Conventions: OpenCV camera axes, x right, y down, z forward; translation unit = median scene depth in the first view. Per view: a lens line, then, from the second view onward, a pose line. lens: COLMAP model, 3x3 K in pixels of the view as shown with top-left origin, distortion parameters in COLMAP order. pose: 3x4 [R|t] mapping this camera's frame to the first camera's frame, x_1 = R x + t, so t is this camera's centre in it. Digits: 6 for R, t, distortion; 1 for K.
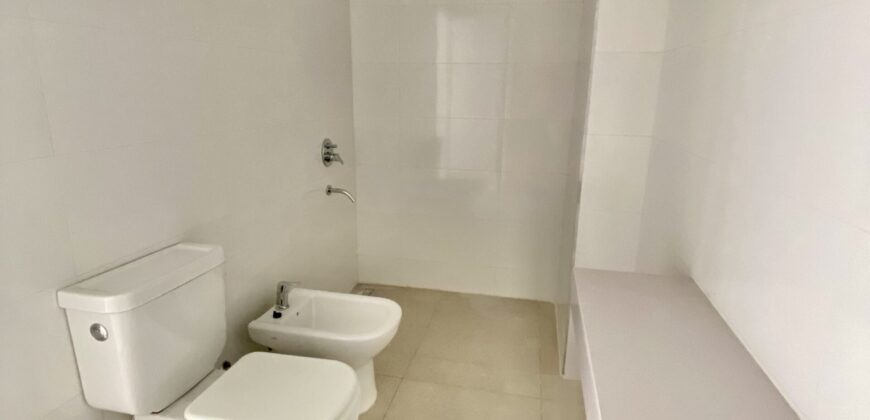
lens RADIAL K [[468.3, 0, 435.0], [0, 468.3, 210.0], [0, 0, 1]] dist [-0.001872, -0.000141]
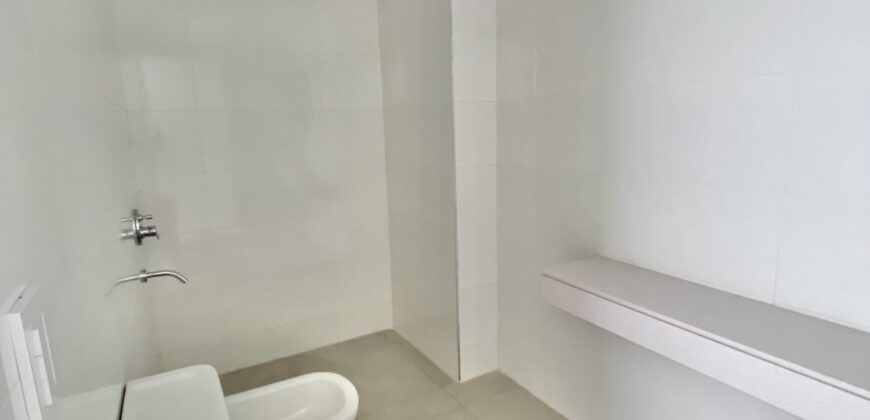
lens RADIAL K [[468.3, 0, 435.0], [0, 468.3, 210.0], [0, 0, 1]] dist [-0.001872, -0.000141]
pose [[0.730003, -0.154487, 0.665755, -0.380368], [0.208299, 0.978064, -0.001443, -0.048090], [-0.650928, 0.139730, 0.746169, 0.118609]]
